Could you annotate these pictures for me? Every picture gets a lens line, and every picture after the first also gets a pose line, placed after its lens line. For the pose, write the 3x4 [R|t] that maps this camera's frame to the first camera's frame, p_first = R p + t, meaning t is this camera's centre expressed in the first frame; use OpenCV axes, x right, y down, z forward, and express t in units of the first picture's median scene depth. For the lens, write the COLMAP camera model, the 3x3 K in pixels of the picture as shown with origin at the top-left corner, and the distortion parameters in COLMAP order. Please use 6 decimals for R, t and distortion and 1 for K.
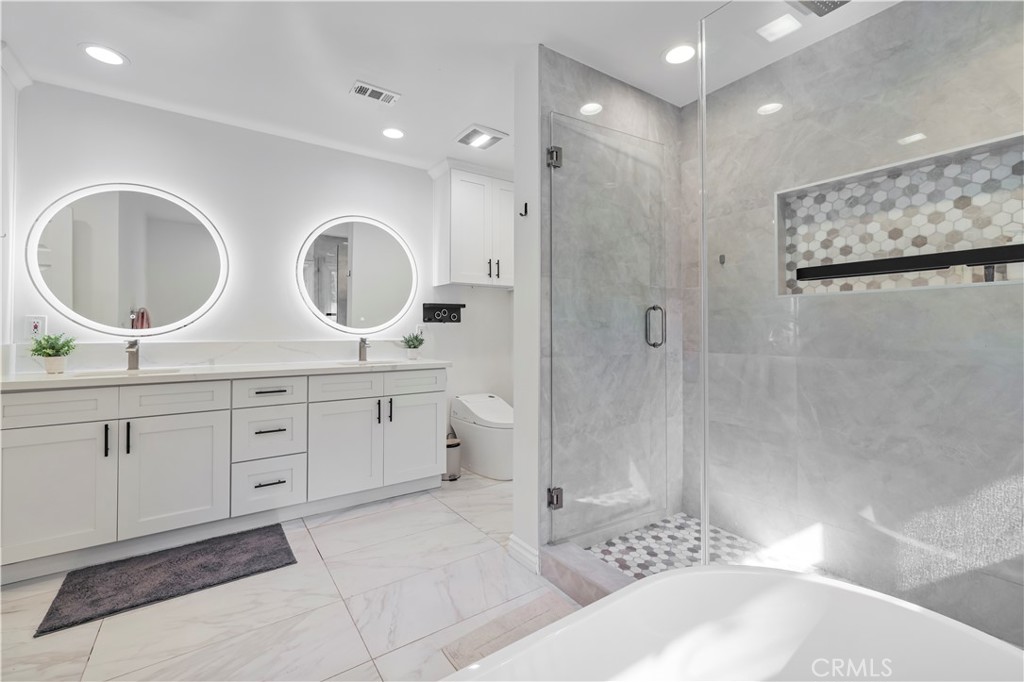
lens RADIAL K [[431.1, 0, 508.3], [0, 431.1, 324.1], [0, 0, 1]] dist [-0.001074, -0.000097]
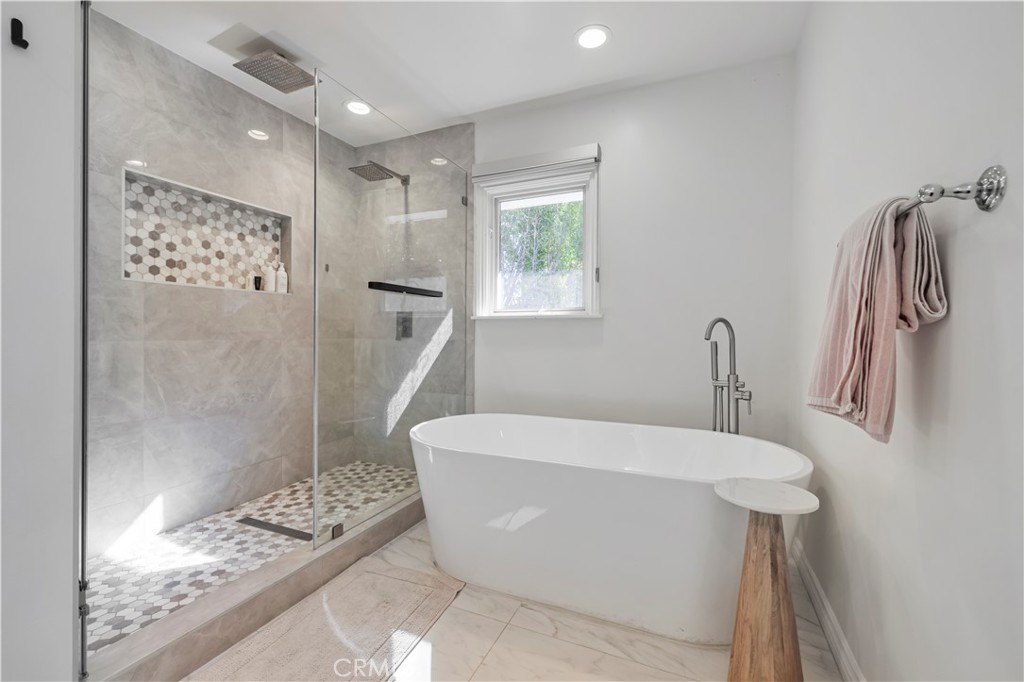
lens RADIAL K [[431.1, 0, 511.7], [0, 431.1, 336.7], [0, 0, 1]] dist [-0.001074, -0.000097]
pose [[-0.520866, -0.008384, 0.853598, -0.691557], [-0.018992, 0.999818, -0.001769, 0.054906], [-0.853427, -0.017133, -0.520930, 0.848006]]
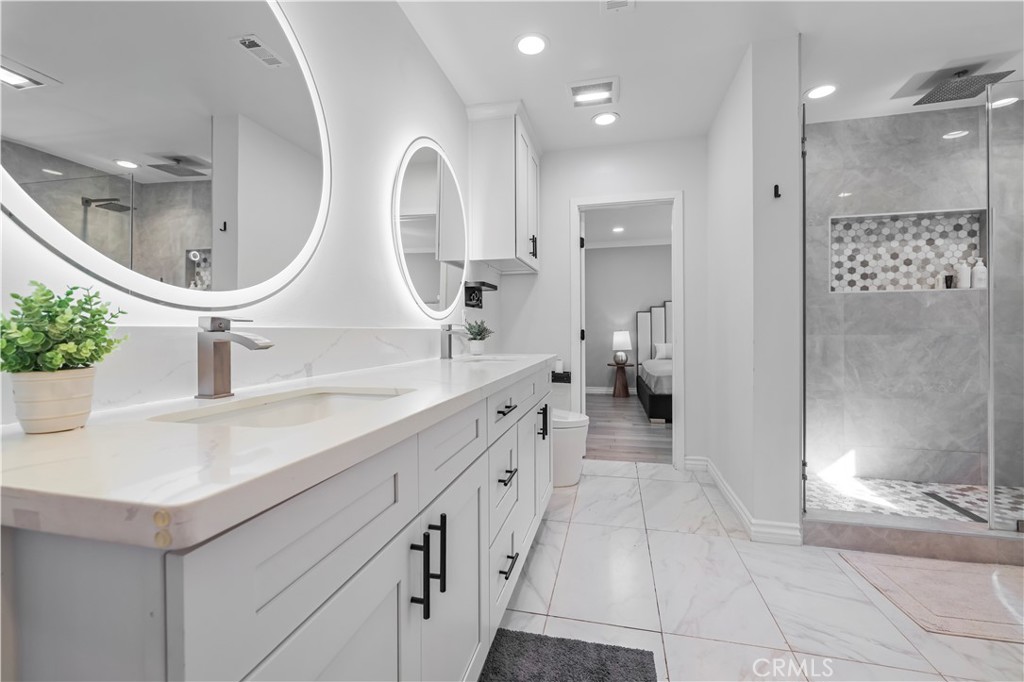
lens RADIAL K [[431.1, 0, 507.1], [0, 431.1, 329.7], [0, 0, 1]] dist [-0.001074, -0.000097]
pose [[0.753009, -0.003157, 0.658003, -1.188212], [-0.005925, 0.999915, 0.011577, 0.051616], [-0.657984, -0.012617, 0.752926, 0.709265]]
